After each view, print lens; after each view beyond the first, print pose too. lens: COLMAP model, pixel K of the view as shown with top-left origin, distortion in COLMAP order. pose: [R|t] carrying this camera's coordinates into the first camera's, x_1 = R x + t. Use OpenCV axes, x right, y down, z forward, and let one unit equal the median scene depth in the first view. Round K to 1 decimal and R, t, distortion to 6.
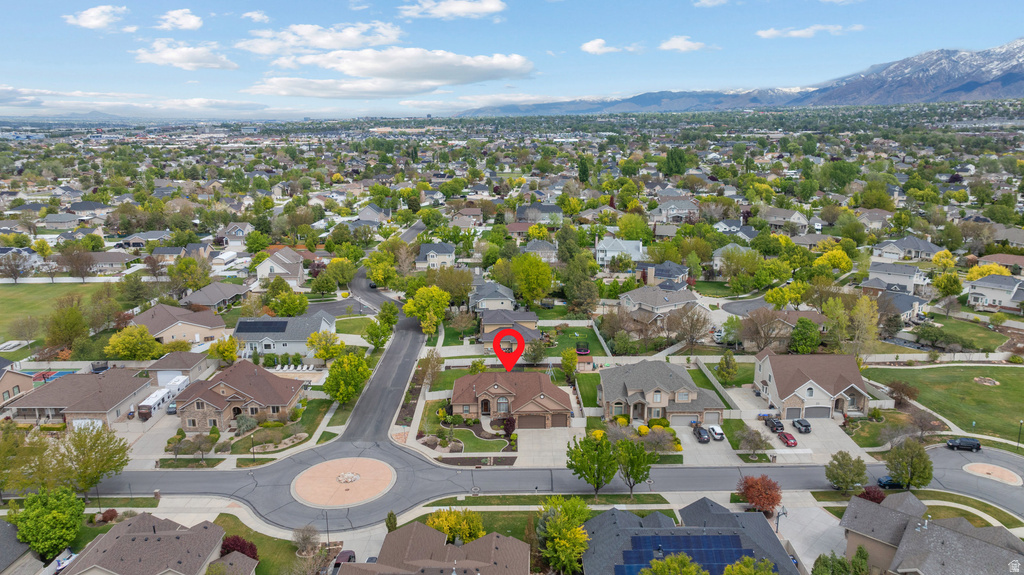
lens RADIAL K [[722.6, 0, 512.0], [0, 722.6, 287.5], [0, 0, 1]] dist [-0.054862, 0.069585]
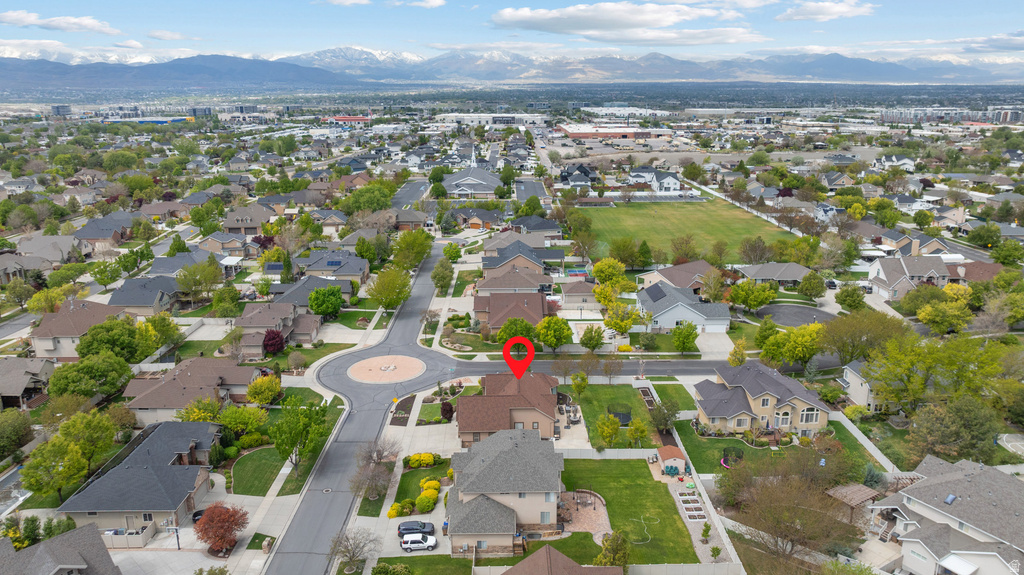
lens RADIAL K [[708.7, 0, 514.4], [0, 708.7, 327.3], [0, 0, 1]] dist [-0.029530, 0.025961]
pose [[0.014836, 0.322695, -0.946387, 0.836968], [-0.232138, 0.921741, 0.310652, -0.222902], [0.972570, 0.215084, 0.088584, 0.938664]]
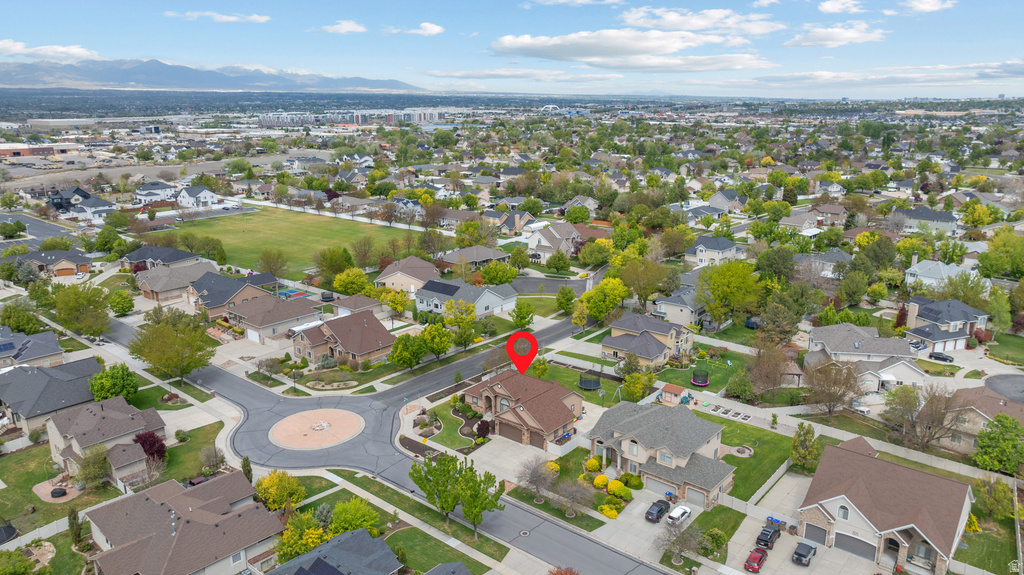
lens RADIAL K [[723.0, 0, 514.7], [0, 723.0, 283.4], [0, 0, 1]] dist [-0.032244, 0.035831]
pose [[0.762489, 0.165975, -0.625350, 0.561250], [-0.153005, 0.985377, 0.074972, -0.068445], [0.628650, 0.038517, 0.776734, 0.274602]]
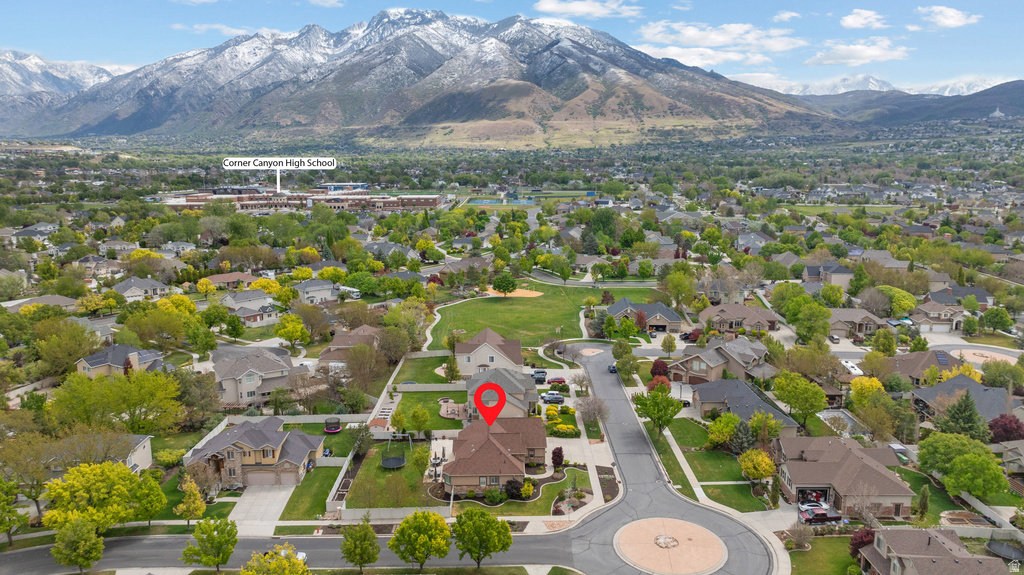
lens RADIAL K [[723.0, 0, 514.7], [0, 723.0, 283.4], [0, 0, 1]] dist [-0.032244, 0.035831]
pose [[-0.011539, -0.169905, 0.985393, -0.929153], [0.237543, 0.956782, 0.167753, -0.219347], [-0.971309, 0.236008, 0.029320, 0.930590]]
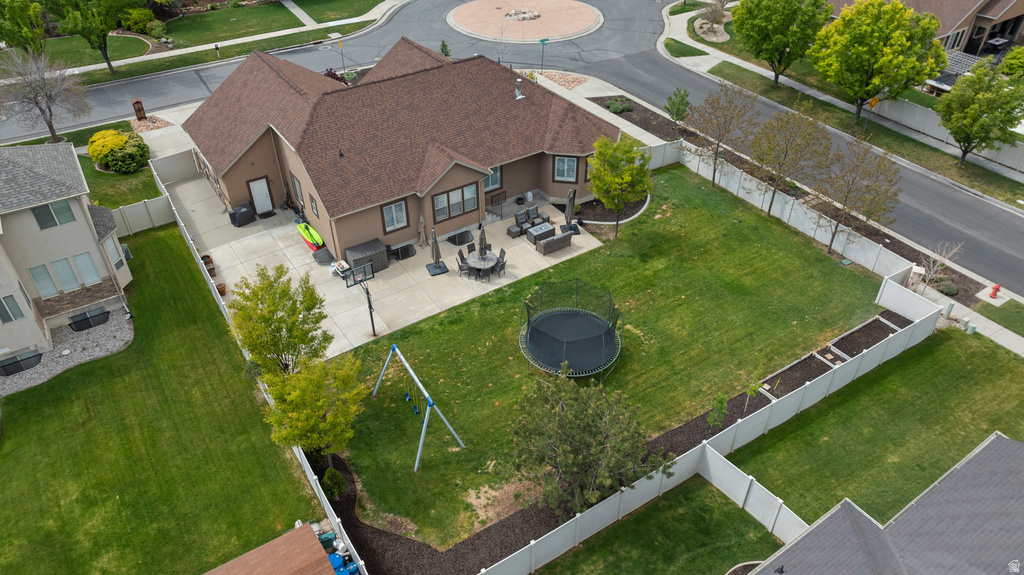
lens RADIAL K [[719.8, 0, 512.0], [0, 719.8, 287.5], [0, 0, 1]] dist [-0.012082, 0.000437]
pose [[-0.839586, 0.341511, -0.422452, 0.120835], [-0.114810, 0.648549, 0.752464, -0.056299], [0.530955, 0.680260, -0.505304, 1.281692]]
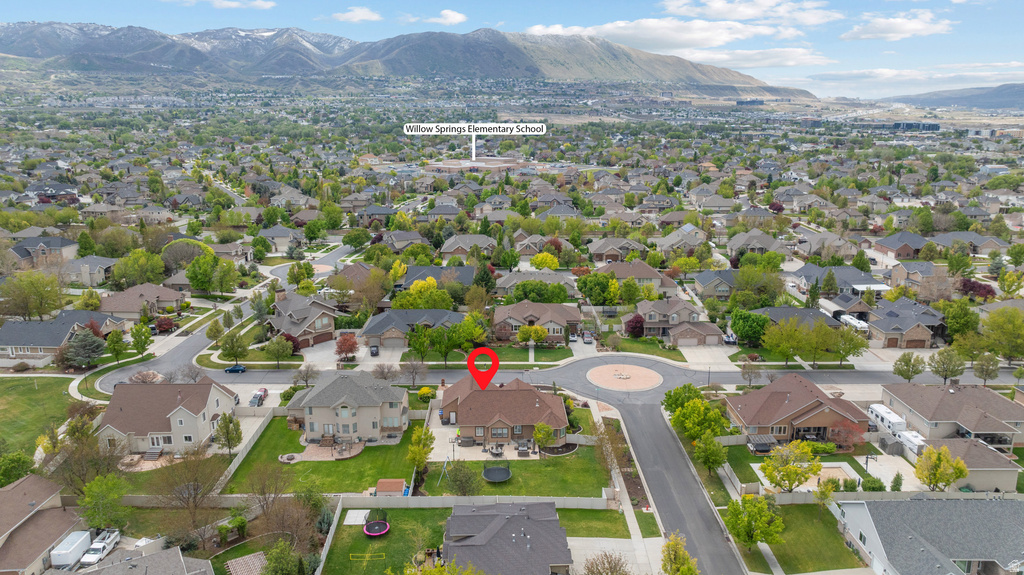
lens RADIAL K [[723.0, 0, 514.7], [0, 723.0, 283.4], [0, 0, 1]] dist [-0.032244, 0.035831]
pose [[-0.999823, 0.012983, -0.013646, -0.007435], [0.005330, 0.889895, 0.456135, -0.442228], [0.018066, 0.455981, -0.889806, 1.828944]]
